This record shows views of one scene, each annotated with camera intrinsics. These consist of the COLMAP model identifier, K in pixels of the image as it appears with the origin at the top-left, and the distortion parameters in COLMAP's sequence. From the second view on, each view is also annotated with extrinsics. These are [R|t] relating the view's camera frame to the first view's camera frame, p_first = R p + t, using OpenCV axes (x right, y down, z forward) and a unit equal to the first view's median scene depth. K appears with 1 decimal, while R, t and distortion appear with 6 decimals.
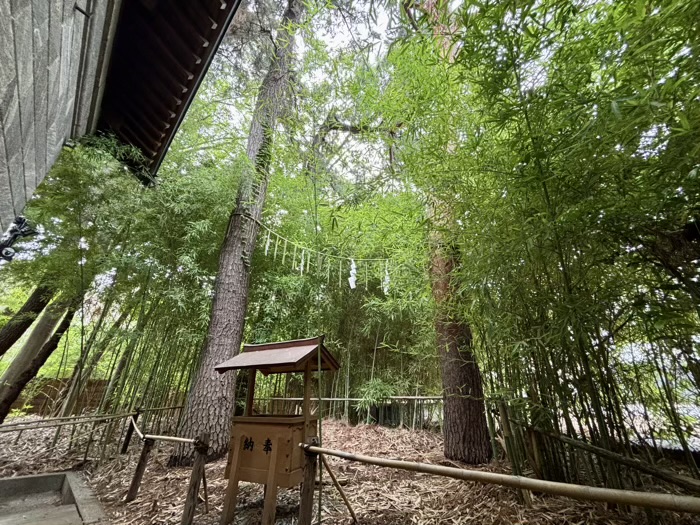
lens RADIAL K [[280.5, 0, 347.8], [0, 280.5, 261.4], [0, 0, 1]] dist [-0.002408, 0.000076]
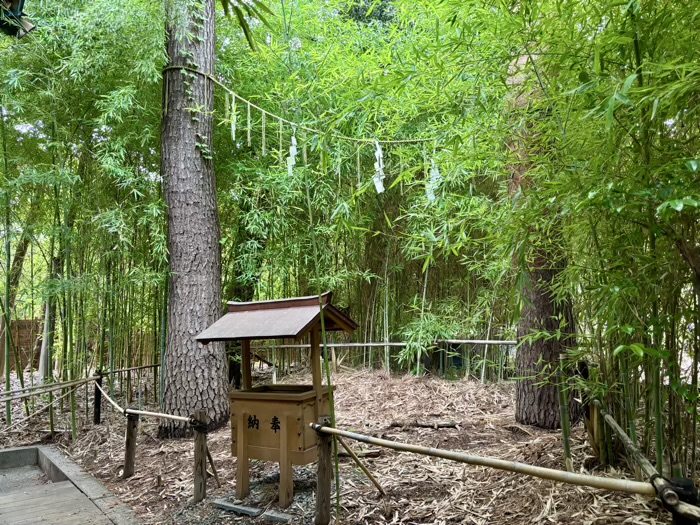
lens RADIAL K [[533.7, 0, 350.0], [0, 533.7, 262.5], [0, 0, 1]] dist [0.012893, -0.009055]
pose [[0.992258, -0.058881, -0.109351, 0.086623], [0.093388, 0.934168, 0.344395, -0.201187], [0.081874, -0.351941, 0.932434, -0.190443]]
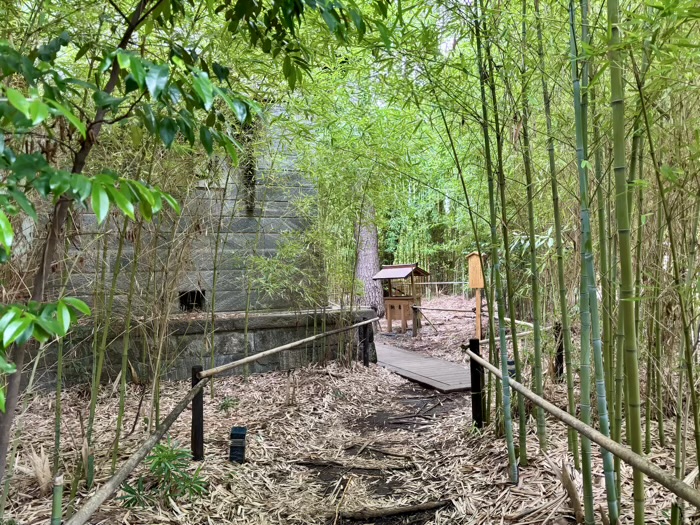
lens RADIAL K [[533.7, 0, 350.0], [0, 533.7, 262.5], [0, 0, 1]] dist [0.012893, -0.009055]
pose [[0.921474, -0.054491, -0.384599, 0.698656], [0.216597, 0.893977, 0.392290, -1.001611], [0.322446, -0.444788, 0.835579, -1.774037]]
